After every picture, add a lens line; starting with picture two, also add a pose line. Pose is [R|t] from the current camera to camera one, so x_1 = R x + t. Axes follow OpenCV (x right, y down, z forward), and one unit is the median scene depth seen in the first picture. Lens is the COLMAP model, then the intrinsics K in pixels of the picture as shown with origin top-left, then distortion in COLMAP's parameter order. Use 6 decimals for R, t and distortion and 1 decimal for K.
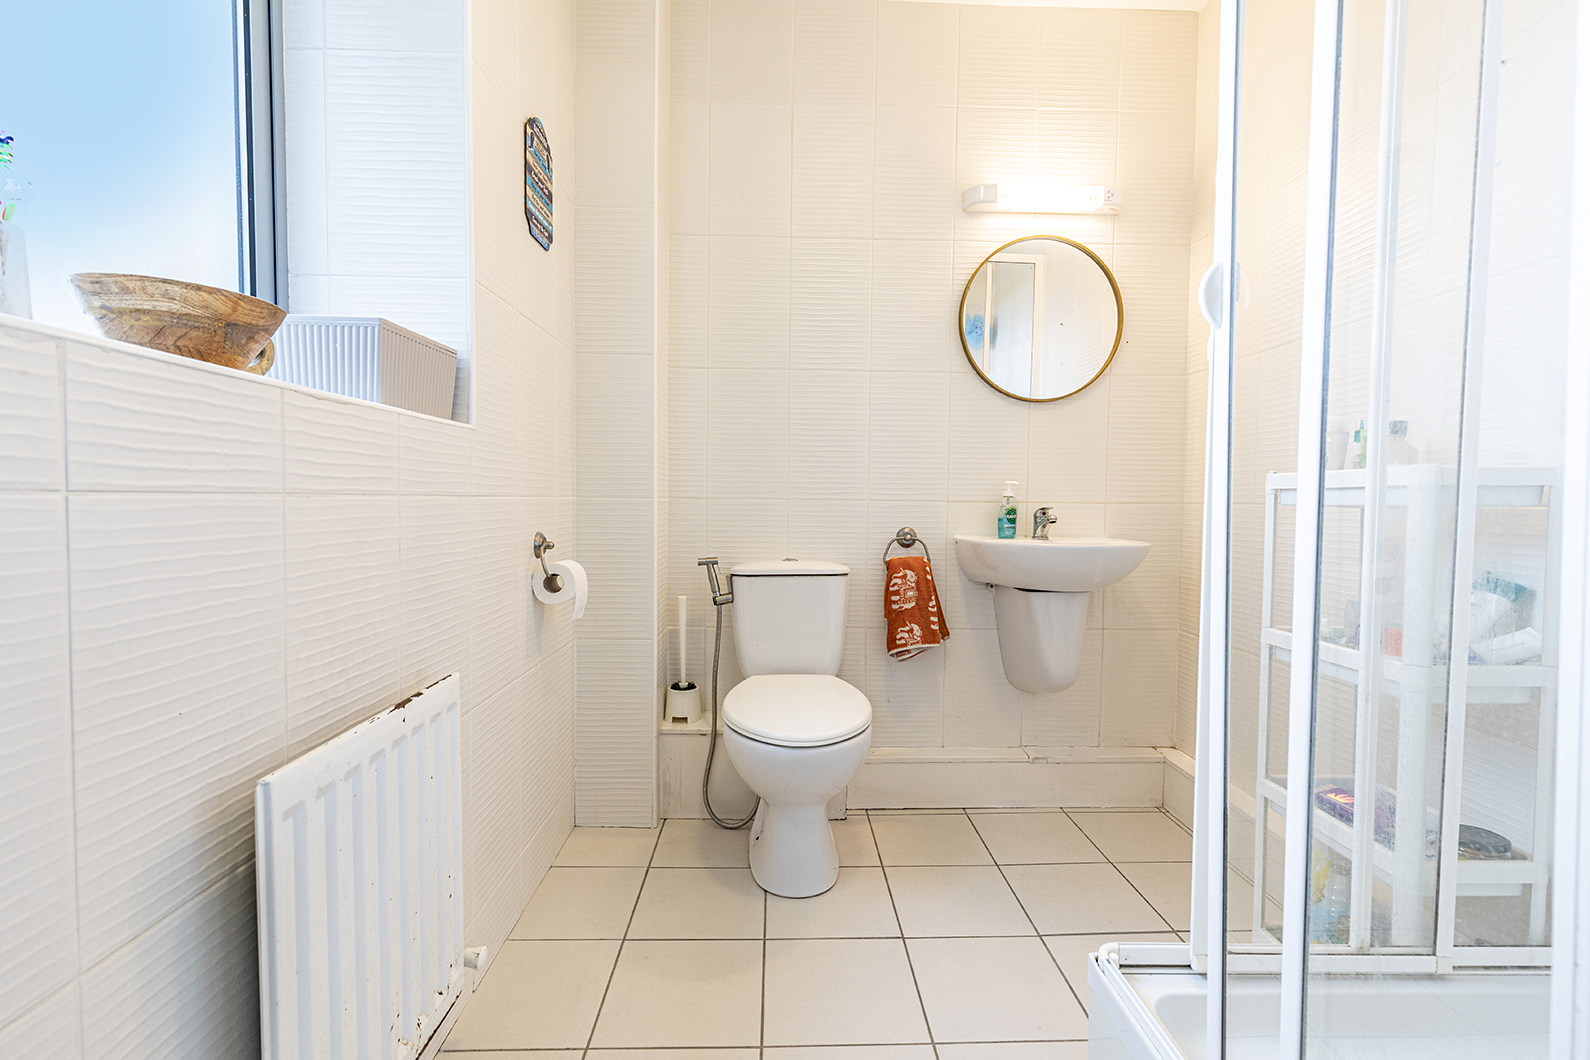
lens RADIAL K [[706.1, 0, 795.1], [0, 706.1, 527.8], [0, 0, 1]] dist [0.014011, -0.003258]
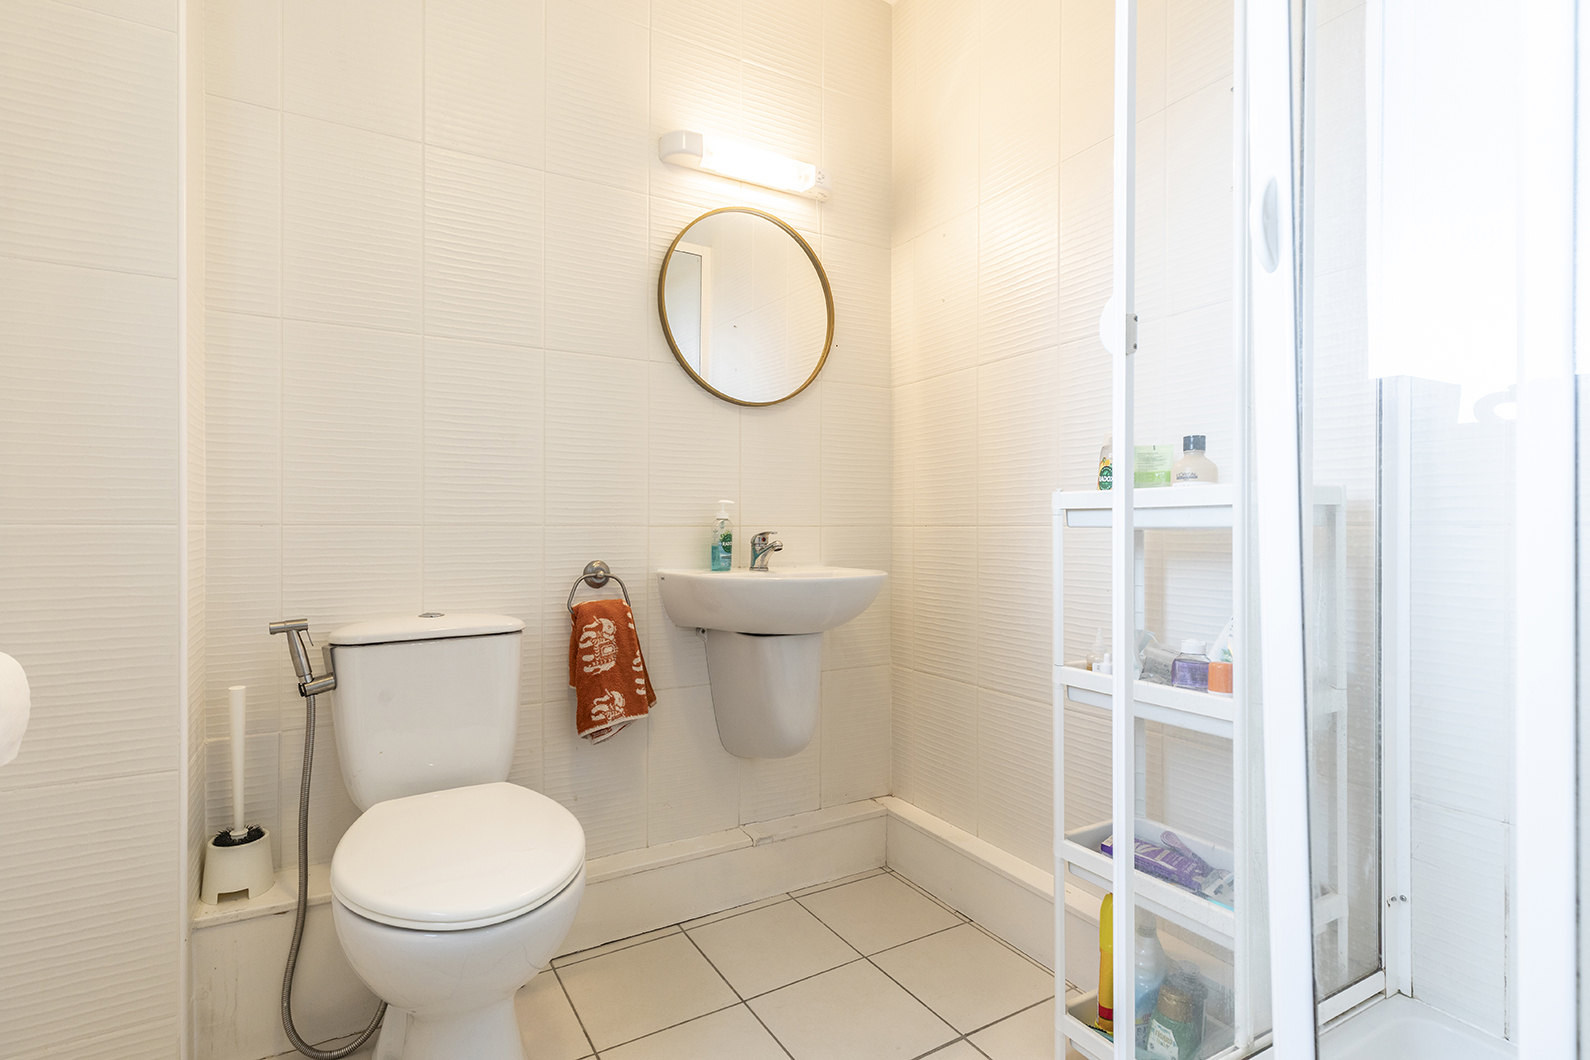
lens RADIAL K [[793.3, 0, 788.7], [0, 793.3, 526.9], [0, 0, 1]] dist [0.005592, 0.000681]
pose [[0.885329, -0.009382, 0.464871, -0.055297], [0.026082, 0.999224, -0.029506, -0.006853], [-0.464234, 0.038247, 0.884887, 0.168166]]
